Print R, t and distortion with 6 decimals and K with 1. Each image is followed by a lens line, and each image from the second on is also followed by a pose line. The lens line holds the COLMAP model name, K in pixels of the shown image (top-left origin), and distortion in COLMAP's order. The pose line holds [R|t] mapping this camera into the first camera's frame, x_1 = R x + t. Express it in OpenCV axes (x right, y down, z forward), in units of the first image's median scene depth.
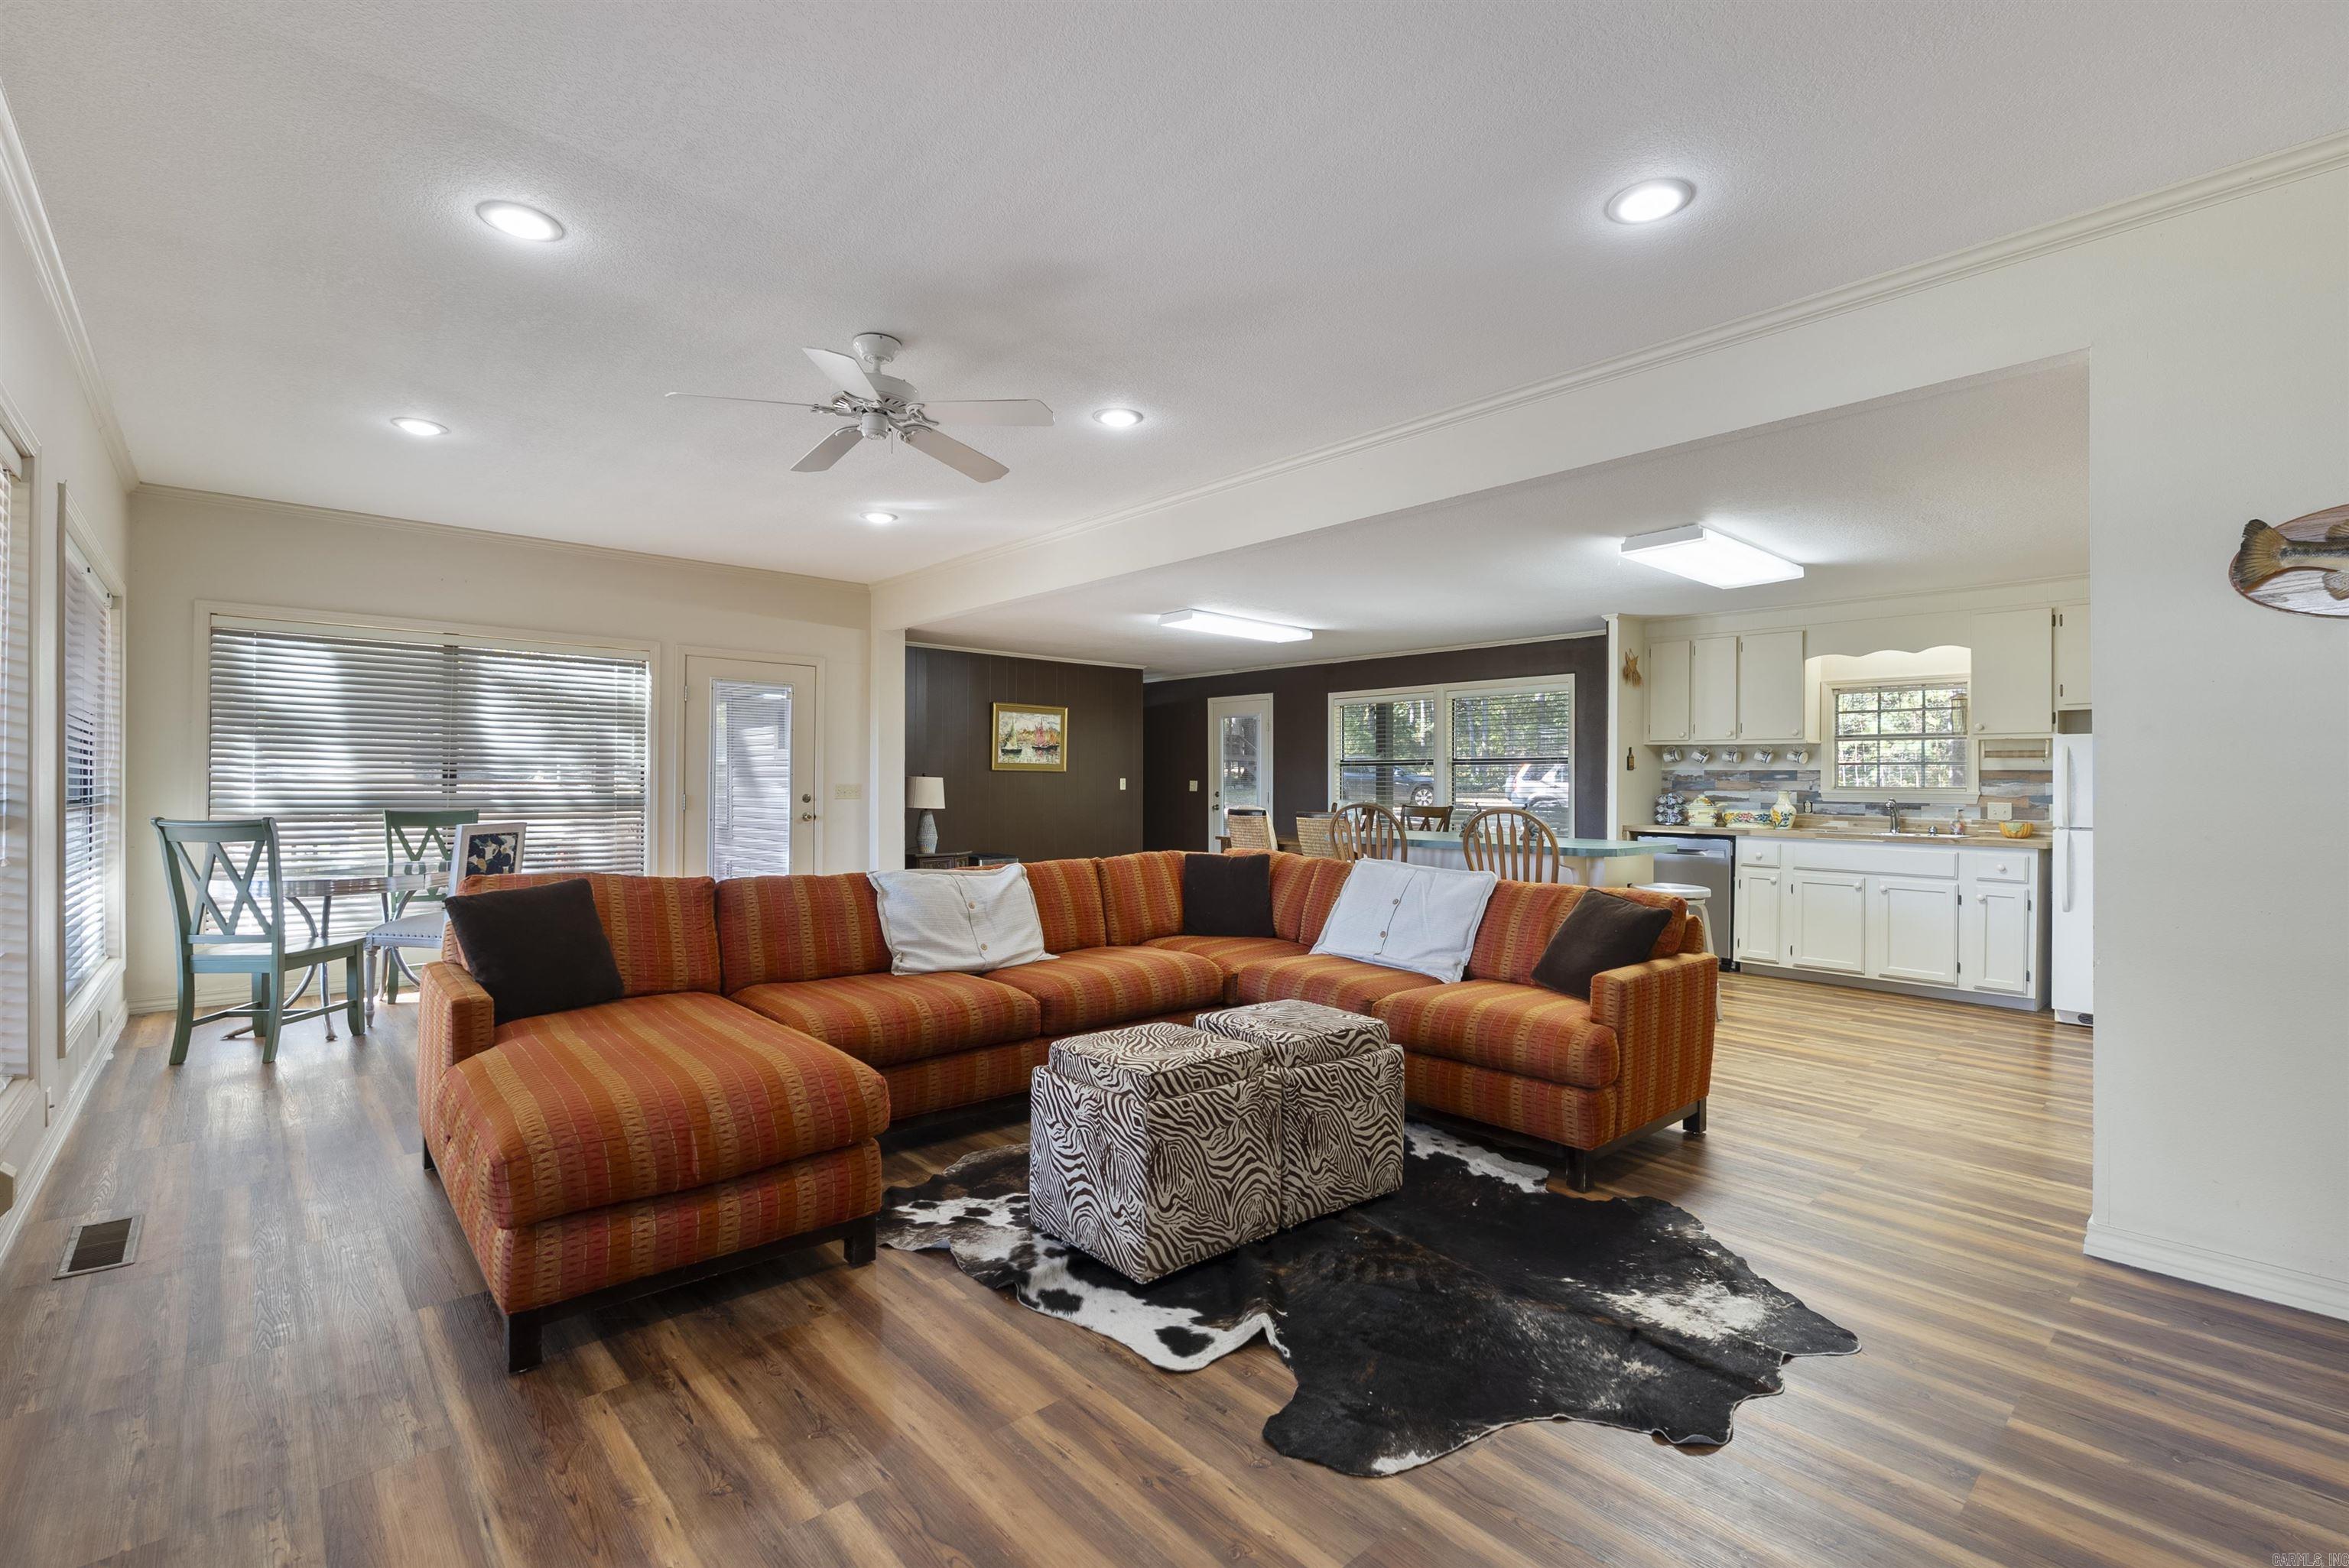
lens RADIAL K [[1037.0, 0, 1174.5], [0, 1037.0, 784.0], [0, 0, 1]] dist [-0.013373, -0.000006]
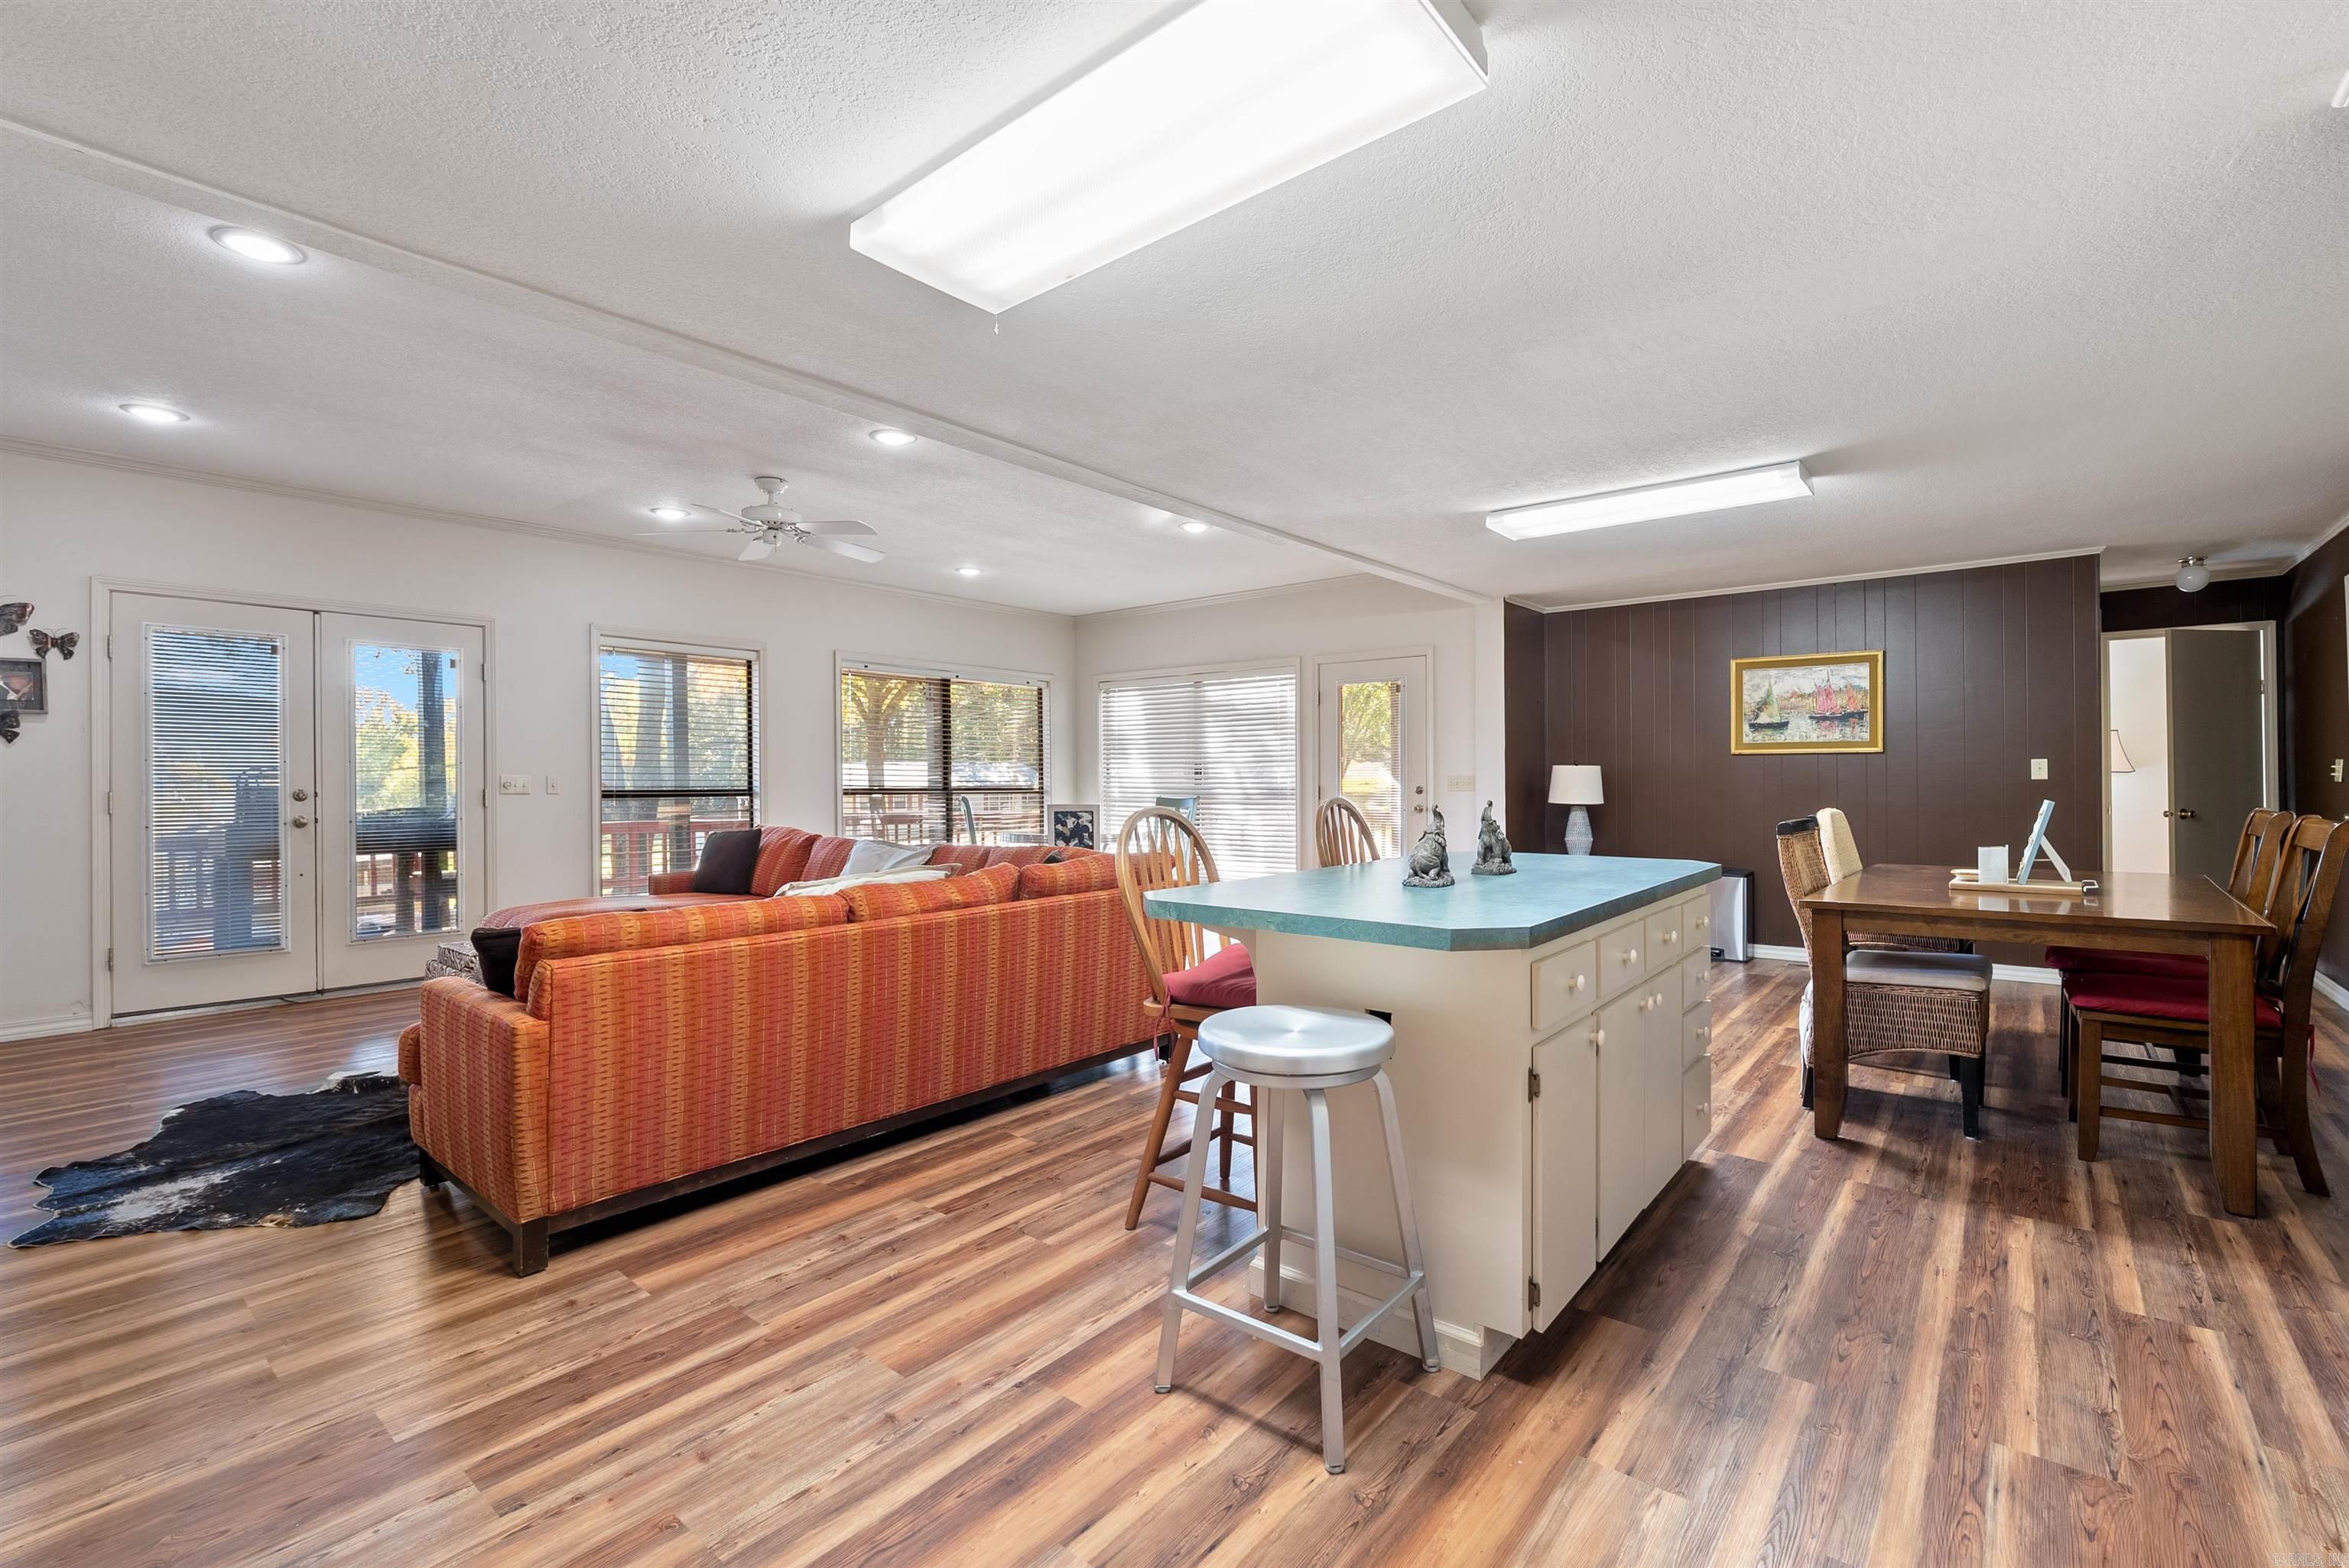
lens RADIAL K [[1037.0, 0, 1174.5], [0, 1037.0, 784.0], [0, 0, 1]] dist [-0.013373, -0.000006]
pose [[0.150896, -0.000694, -0.988549, 0.529410], [0.006580, 0.999978, 0.000302, 0.005576], [0.988528, -0.006550, 0.150897, 0.561292]]
